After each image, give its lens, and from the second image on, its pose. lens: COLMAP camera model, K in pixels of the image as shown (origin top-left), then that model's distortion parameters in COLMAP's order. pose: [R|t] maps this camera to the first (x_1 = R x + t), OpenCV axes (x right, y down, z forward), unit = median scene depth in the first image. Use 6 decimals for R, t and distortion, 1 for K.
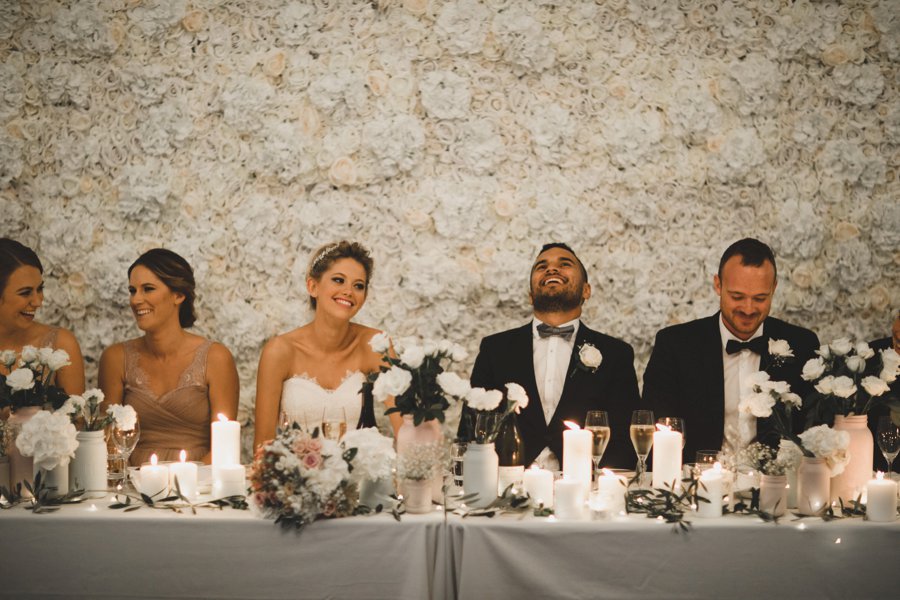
lens RADIAL K [[2192.3, 0, 449.9], [0, 2192.3, 298.9], [0, 0, 1]] dist [-0.072172, 0.000000]
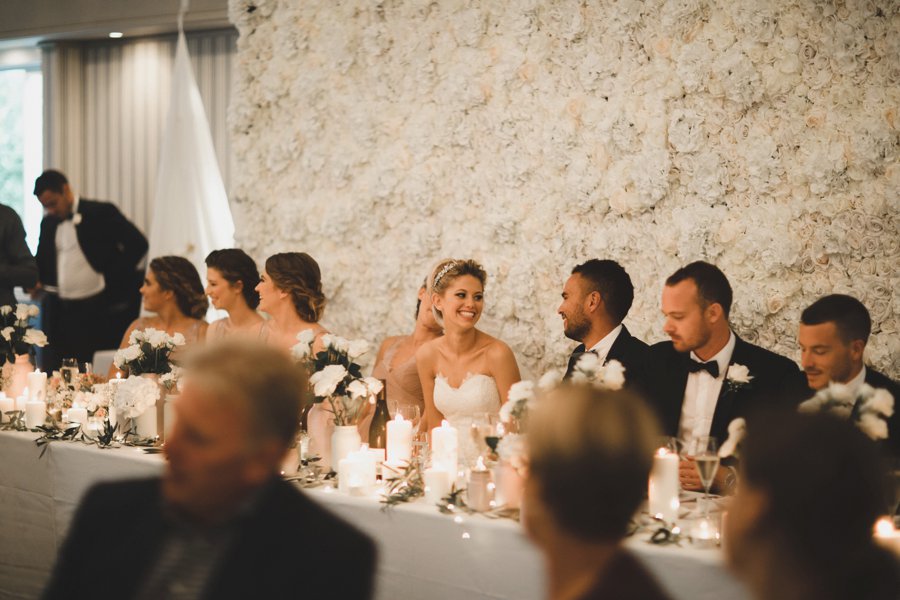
lens RADIAL K [[2192.3, 0, 449.7], [0, 2192.3, 301.4], [0, 0, 1]] dist [-0.072172, 0.000000]
pose [[0.652048, 0.033983, -0.757416, 0.747951], [-0.035200, 0.999275, 0.014531, -0.019837], [0.757360, 0.017186, 0.652771, 0.203098]]
